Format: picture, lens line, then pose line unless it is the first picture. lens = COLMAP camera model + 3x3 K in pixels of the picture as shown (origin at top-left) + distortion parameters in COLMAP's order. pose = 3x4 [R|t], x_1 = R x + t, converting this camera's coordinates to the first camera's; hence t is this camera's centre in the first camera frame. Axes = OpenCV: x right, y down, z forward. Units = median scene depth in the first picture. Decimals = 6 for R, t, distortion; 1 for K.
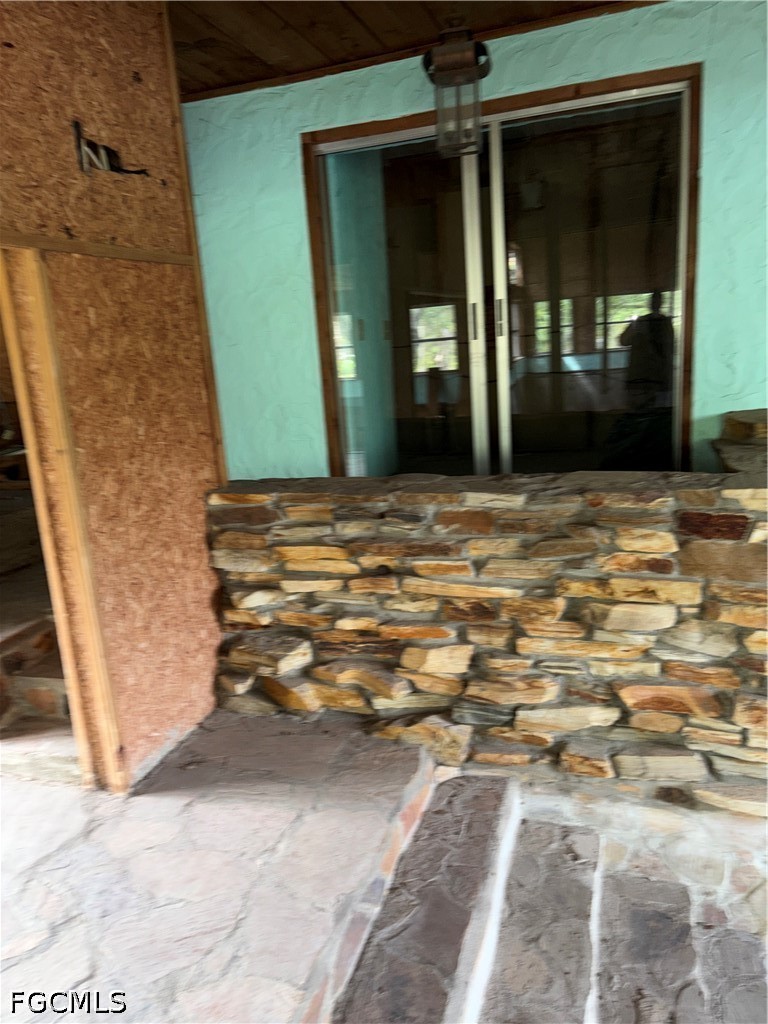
lens RADIAL K [[768.6, 0, 382.0], [0, 768.6, 517.2], [0, 0, 1]] dist [0.015923, -0.008096]
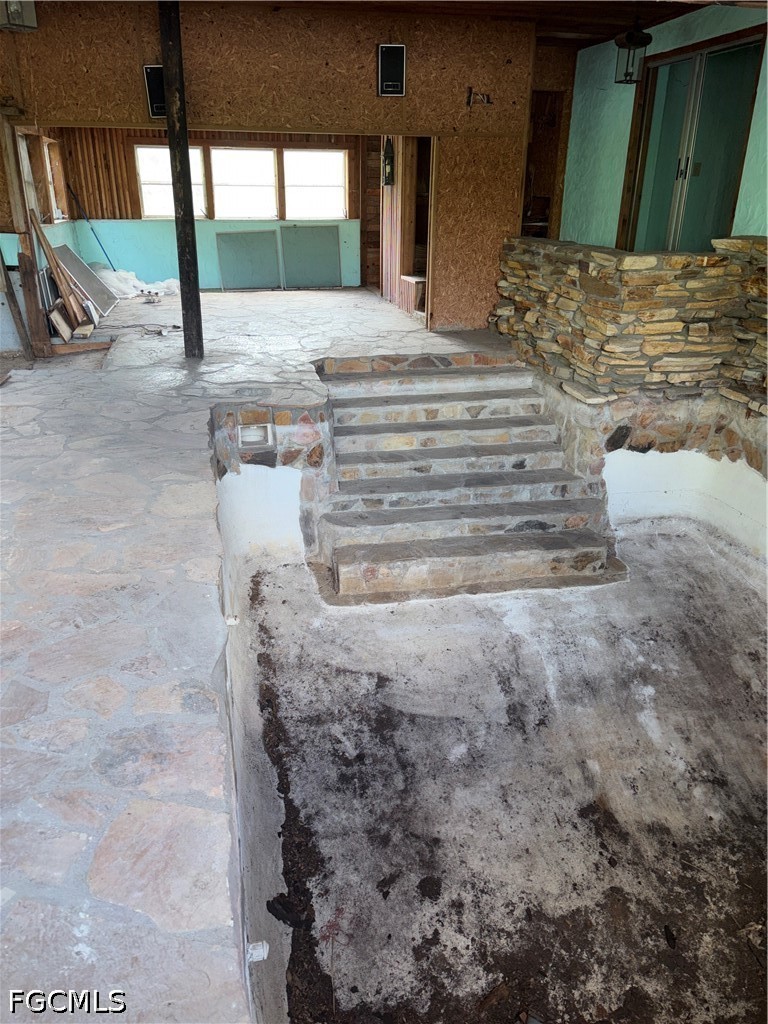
lens RADIAL K [[768.6, 0, 382.5], [0, 768.6, 509.7], [0, 0, 1]] dist [0.015923, -0.008096]
pose [[0.528607, 0.405315, -0.745852, 2.117118], [-0.240103, 0.914155, 0.326607, 0.067034], [0.814202, 0.006435, 0.580546, -0.891796]]
